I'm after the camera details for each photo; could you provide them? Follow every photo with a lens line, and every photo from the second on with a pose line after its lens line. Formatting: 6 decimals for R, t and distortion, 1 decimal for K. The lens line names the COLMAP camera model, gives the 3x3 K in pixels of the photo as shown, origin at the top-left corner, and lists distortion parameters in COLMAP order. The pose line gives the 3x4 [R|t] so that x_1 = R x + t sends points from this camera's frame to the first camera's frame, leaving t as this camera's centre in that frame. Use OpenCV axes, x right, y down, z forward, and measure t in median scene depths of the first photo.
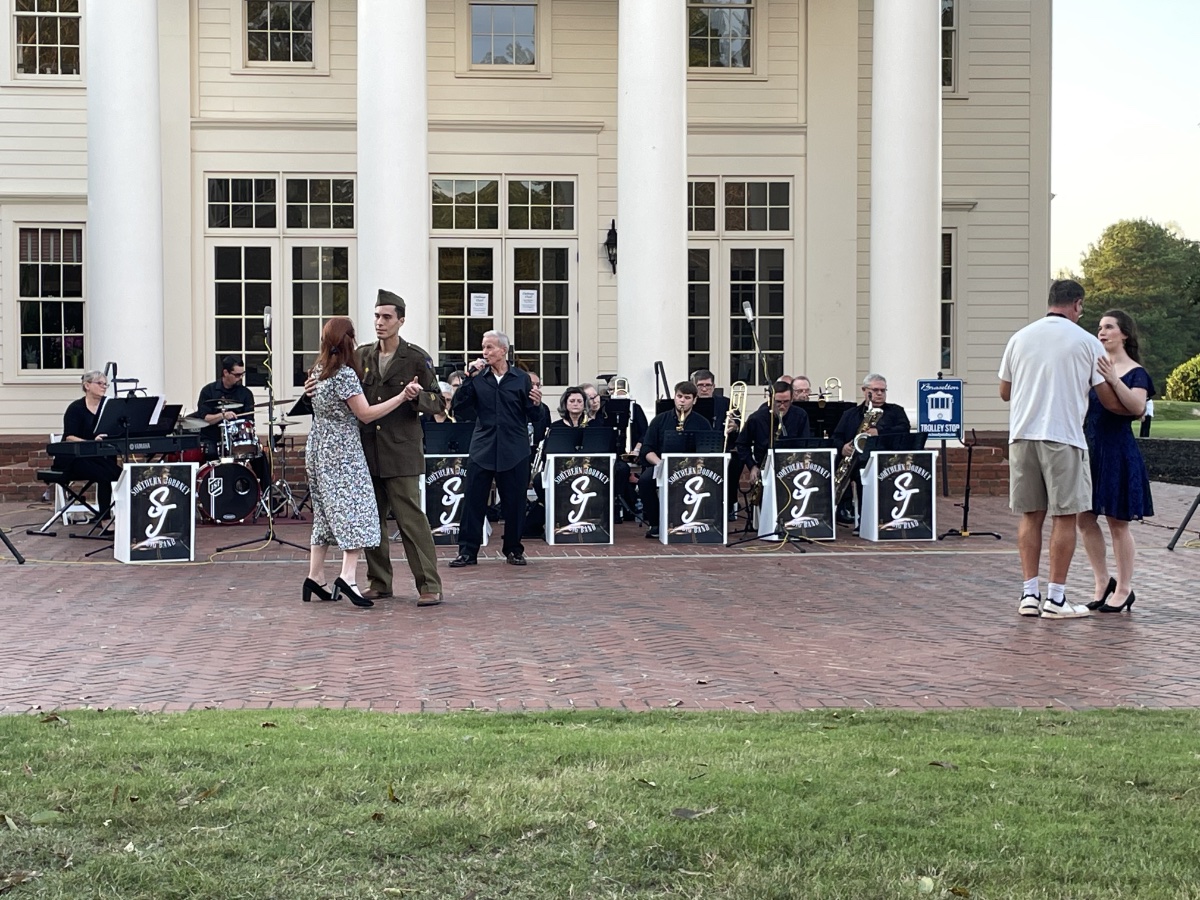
lens RADIAL K [[2264.5, 0, 595.4], [0, 2264.5, 449.0], [0, 0, 1]] dist [0.120554, 0.000000]
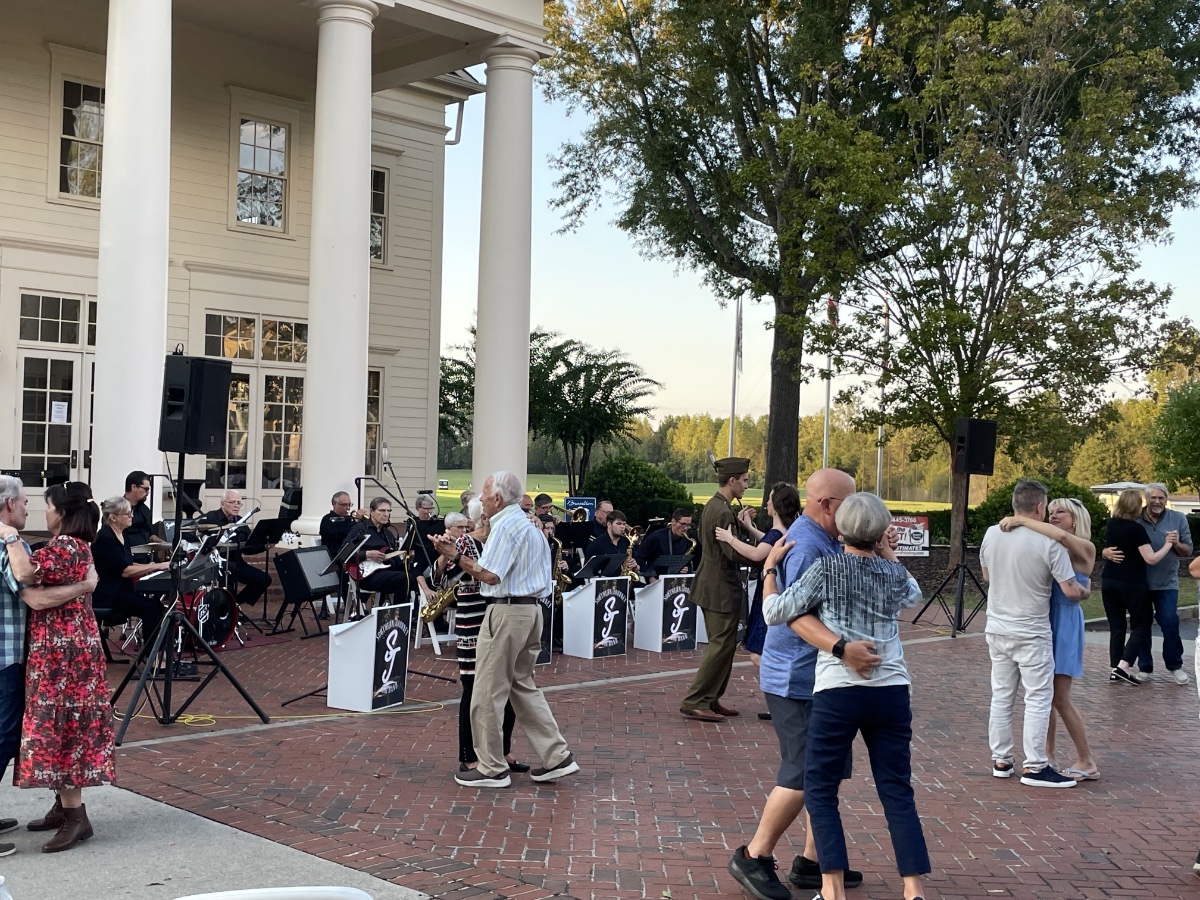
lens RADIAL K [[1516.2, 0, 601.4], [0, 1516.2, 454.3], [0, 0, 1]] dist [0.071872, 0.000000]
pose [[0.752816, 0.026871, 0.657683, -0.931970], [-0.012060, 0.999562, -0.027035, -0.073473], [-0.658121, 0.012421, 0.752810, 0.757534]]
